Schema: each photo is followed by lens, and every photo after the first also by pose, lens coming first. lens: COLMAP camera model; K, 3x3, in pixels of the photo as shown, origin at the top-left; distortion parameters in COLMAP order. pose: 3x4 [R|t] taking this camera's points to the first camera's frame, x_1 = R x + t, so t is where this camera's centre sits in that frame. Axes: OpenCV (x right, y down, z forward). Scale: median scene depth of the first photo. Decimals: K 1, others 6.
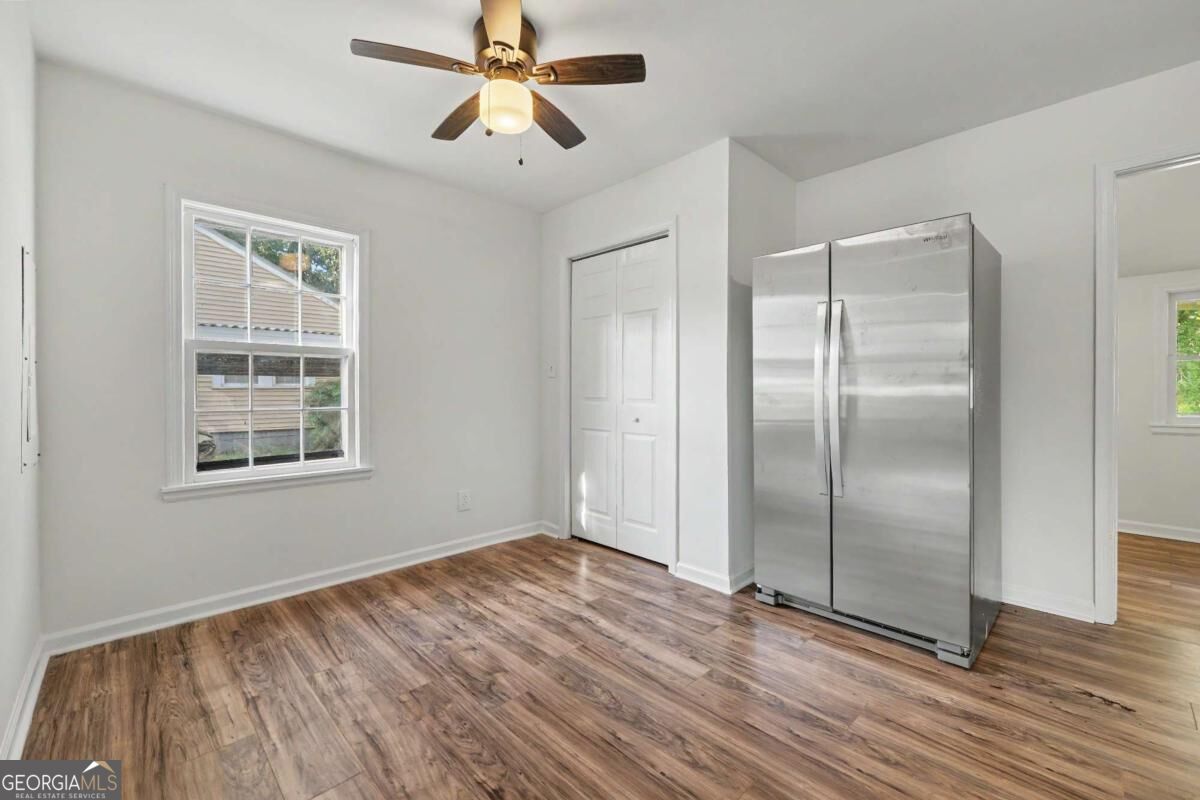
lens RADIAL K [[495.1, 0, 600.9], [0, 495.1, 389.1], [0, 0, 1]] dist [-0.002720, -0.000453]
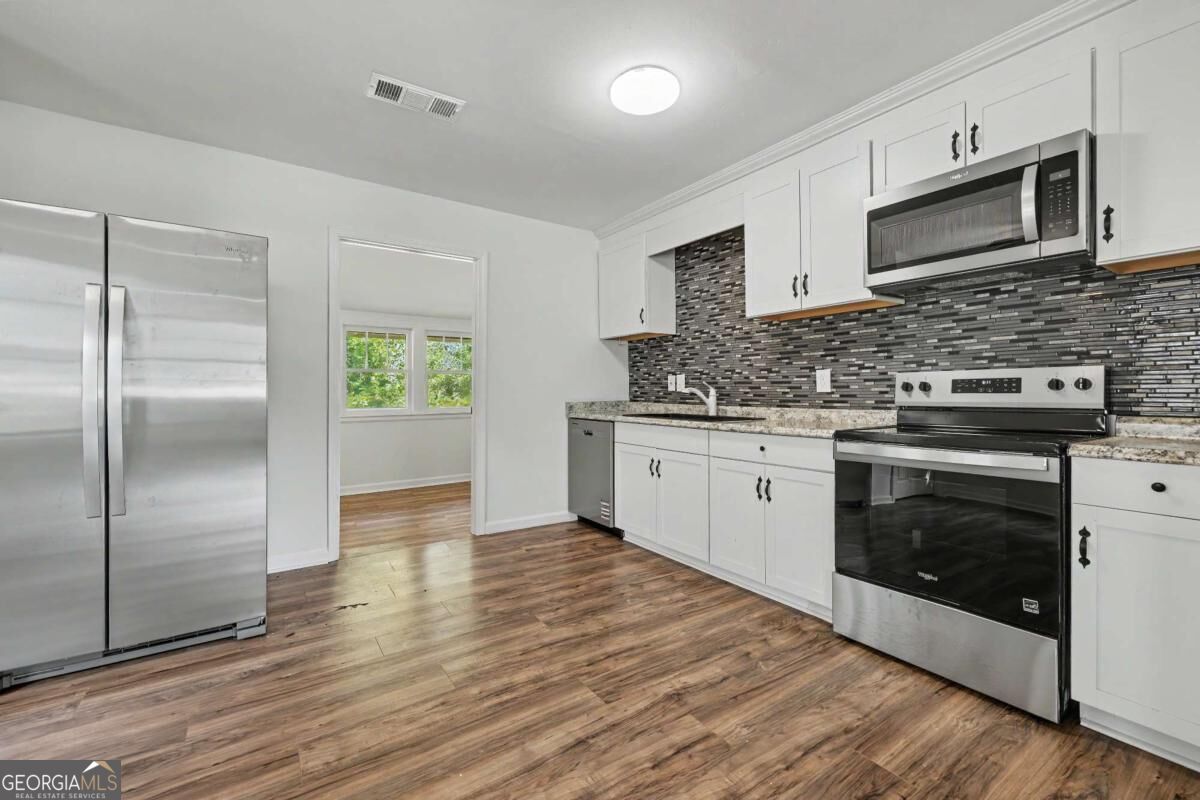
lens RADIAL K [[495.1, 0, 600.0], [0, 495.1, 394.0], [0, 0, 1]] dist [-0.002720, -0.000453]
pose [[0.174046, -0.005703, 0.984721, -0.228226], [0.000014, 0.999983, 0.005789, 0.001916], [-0.984738, -0.000993, 0.174043, 0.030287]]
